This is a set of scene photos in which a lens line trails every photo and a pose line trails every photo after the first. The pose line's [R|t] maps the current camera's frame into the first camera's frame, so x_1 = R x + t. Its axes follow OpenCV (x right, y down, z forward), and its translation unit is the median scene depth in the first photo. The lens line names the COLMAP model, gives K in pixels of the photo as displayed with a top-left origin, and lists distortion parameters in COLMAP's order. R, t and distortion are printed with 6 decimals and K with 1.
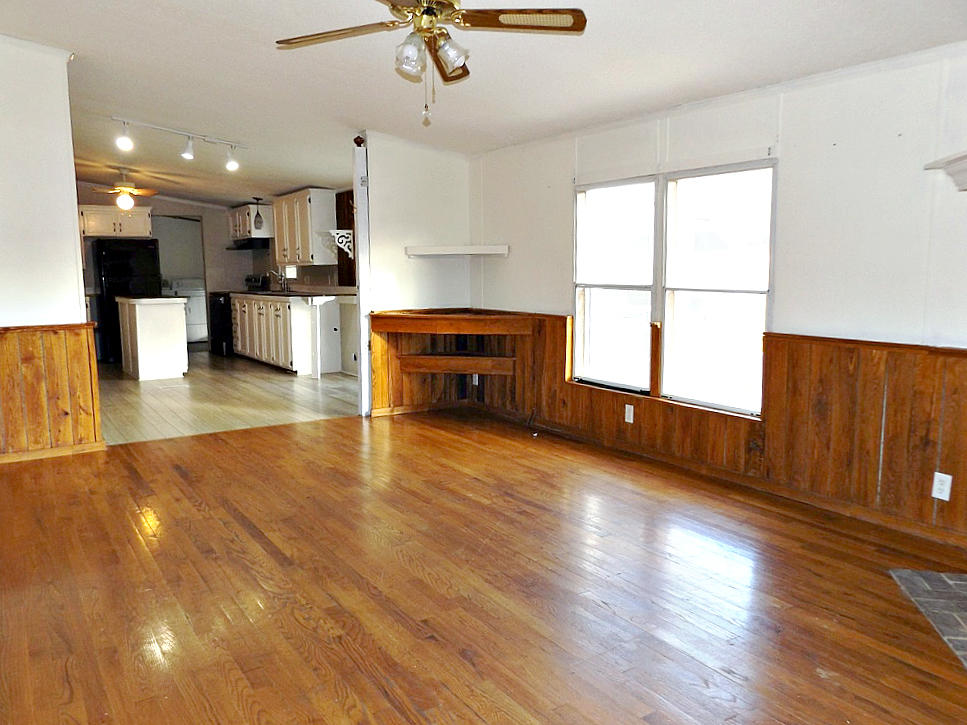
lens RADIAL K [[766.8, 0, 490.5], [0, 766.8, 359.3], [0, 0, 1]] dist [-0.009725, -0.004419]
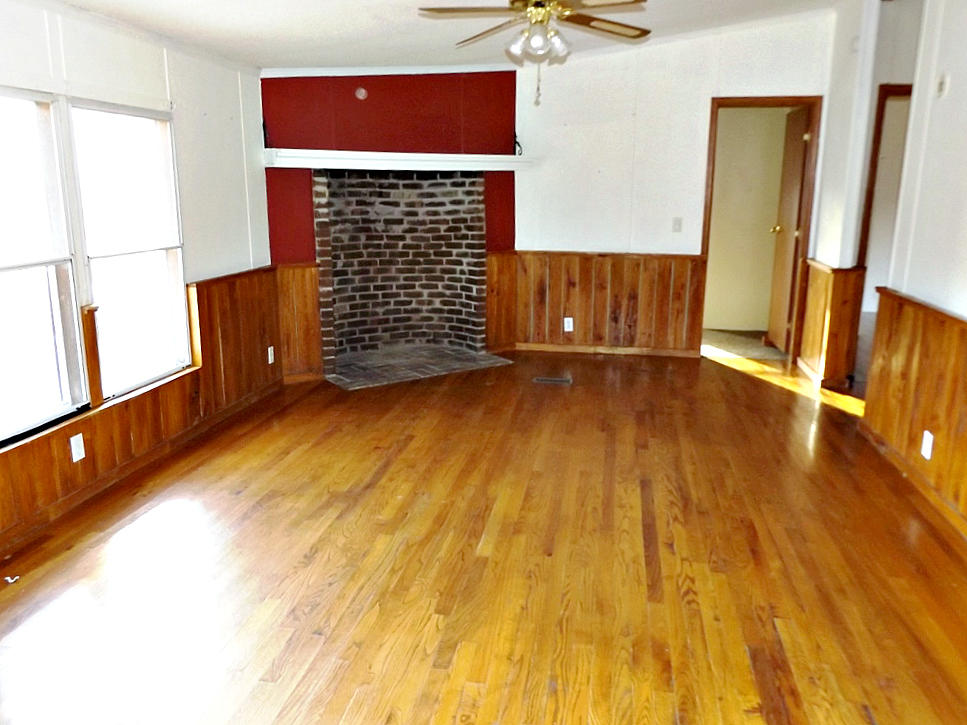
lens RADIAL K [[766.8, 0, 490.5], [0, 766.8, 359.3], [0, 0, 1]] dist [-0.009725, -0.004419]
pose [[-0.736893, -0.146942, 0.659847, -0.604135], [0.080327, 0.950142, 0.301294, -0.206668], [-0.671220, 0.275025, -0.688349, 1.379898]]
